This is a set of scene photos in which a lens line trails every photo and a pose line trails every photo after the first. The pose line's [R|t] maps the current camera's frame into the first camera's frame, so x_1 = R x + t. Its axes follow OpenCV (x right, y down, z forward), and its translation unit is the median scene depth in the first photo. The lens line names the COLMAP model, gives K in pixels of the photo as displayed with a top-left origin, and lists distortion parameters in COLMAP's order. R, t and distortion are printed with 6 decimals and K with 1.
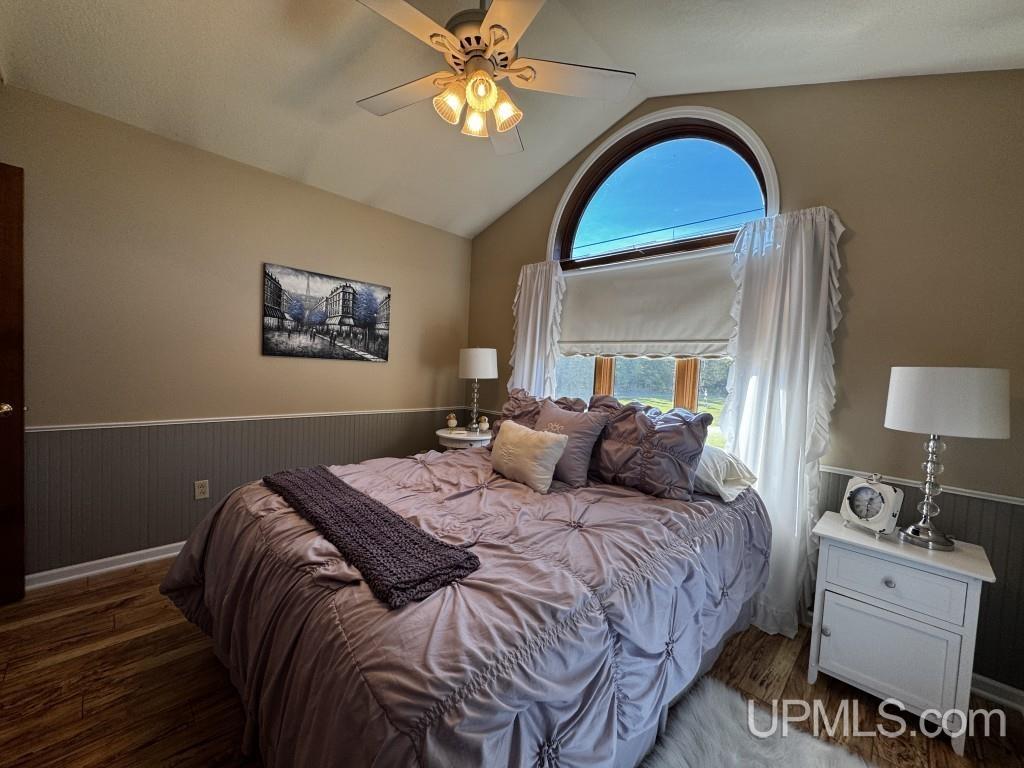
lens RADIAL K [[407.0, 0, 512.0], [0, 407.0, 384.0], [0, 0, 1]] dist [-0.000167, -0.000133]
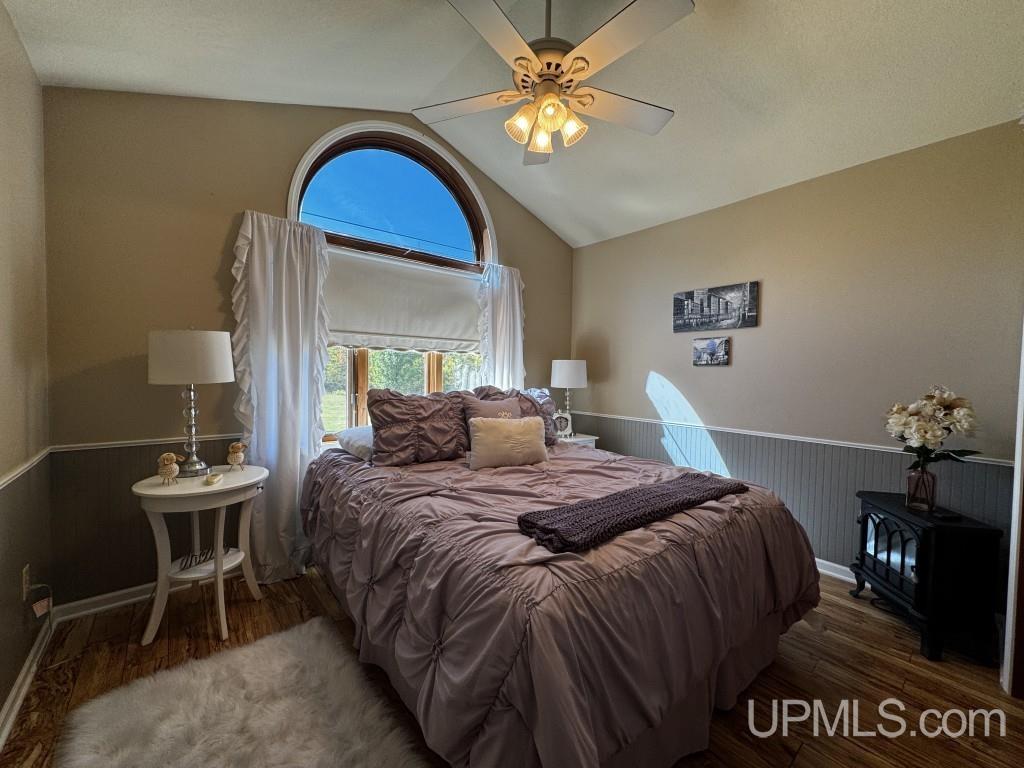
lens RADIAL K [[407.0, 0, 512.0], [0, 407.0, 384.0], [0, 0, 1]] dist [-0.000167, -0.000133]
pose [[0.091990, -0.079493, 0.992582, -0.810591], [0.030660, 0.996562, 0.076970, -0.056148], [-0.995288, 0.023352, 0.094111, 0.664778]]
